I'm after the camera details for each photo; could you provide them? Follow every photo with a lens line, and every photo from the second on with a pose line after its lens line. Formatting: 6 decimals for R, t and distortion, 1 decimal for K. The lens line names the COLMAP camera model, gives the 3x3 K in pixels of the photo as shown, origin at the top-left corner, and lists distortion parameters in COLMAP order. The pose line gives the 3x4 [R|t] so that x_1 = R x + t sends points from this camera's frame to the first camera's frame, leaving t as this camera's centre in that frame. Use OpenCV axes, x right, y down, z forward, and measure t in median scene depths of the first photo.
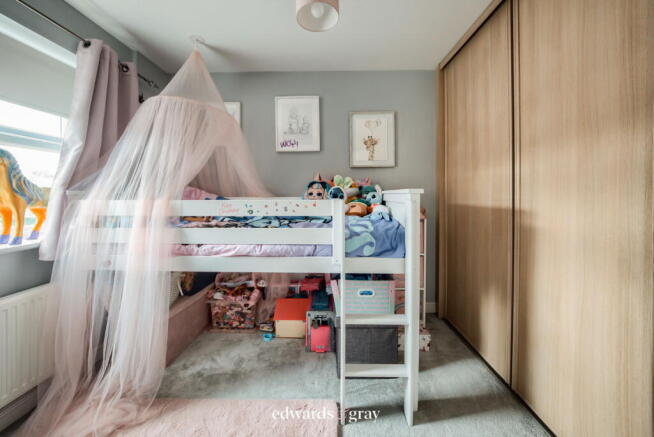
lens RADIAL K [[229.4, 0, 326.3], [0, 229.4, 196.0], [0, 0, 1]] dist [-0.001433, -0.000191]
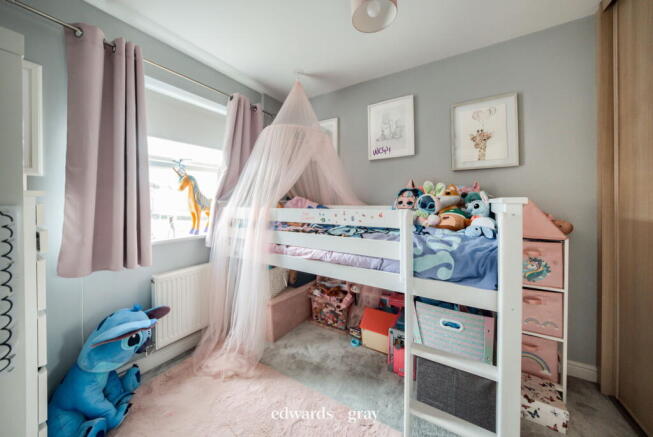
lens RADIAL K [[228.6, 0, 327.0], [0, 228.6, 201.6], [0, 0, 1]] dist [-0.005983, -0.000121]
pose [[0.866161, -0.000157, -0.499765, 0.154673], [-0.002446, 0.999987, -0.004553, -0.008753], [0.499759, 0.005166, 0.866149, 0.058054]]
